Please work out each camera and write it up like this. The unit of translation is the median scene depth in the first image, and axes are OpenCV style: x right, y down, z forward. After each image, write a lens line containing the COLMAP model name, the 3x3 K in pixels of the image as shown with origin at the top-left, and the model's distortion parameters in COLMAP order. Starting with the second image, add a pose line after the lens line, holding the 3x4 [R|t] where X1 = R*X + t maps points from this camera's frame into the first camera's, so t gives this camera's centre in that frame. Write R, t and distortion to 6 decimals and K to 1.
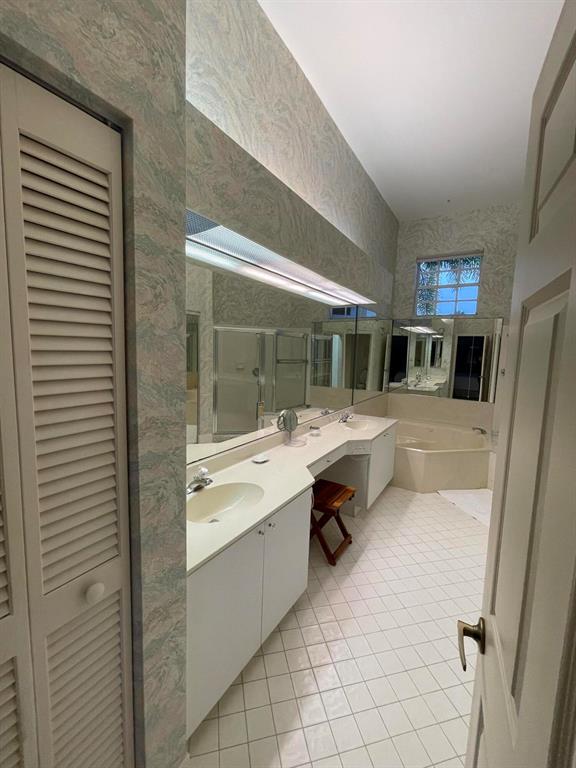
lens RADIAL K [[311.3, 0, 286.0], [0, 311.3, 382.3], [0, 0, 1]] dist [-0.007617, 0.000637]
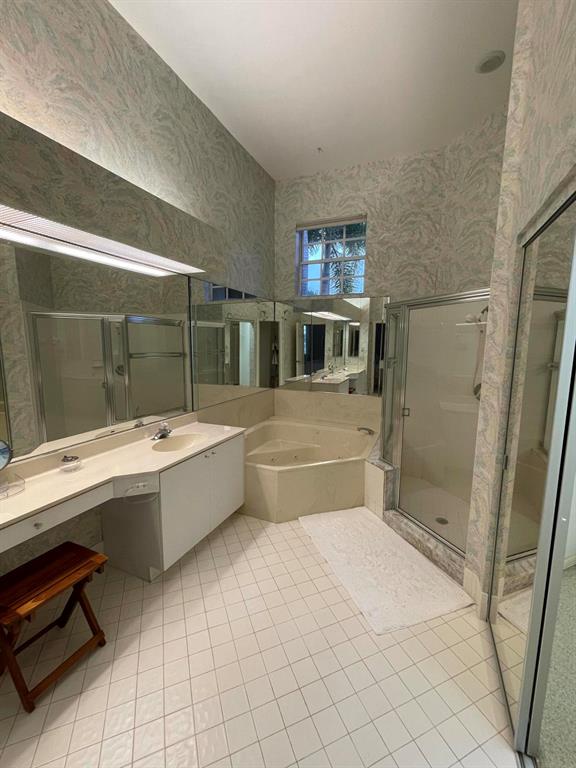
lens RADIAL K [[311.3, 0, 289.8], [0, 311.3, 384.2], [0, 0, 1]] dist [-0.007617, 0.000637]
pose [[0.987555, -0.045425, 0.150573, 0.255410], [0.041283, 0.998681, 0.030522, -0.004260], [-0.151761, -0.023926, 0.988128, 0.172148]]
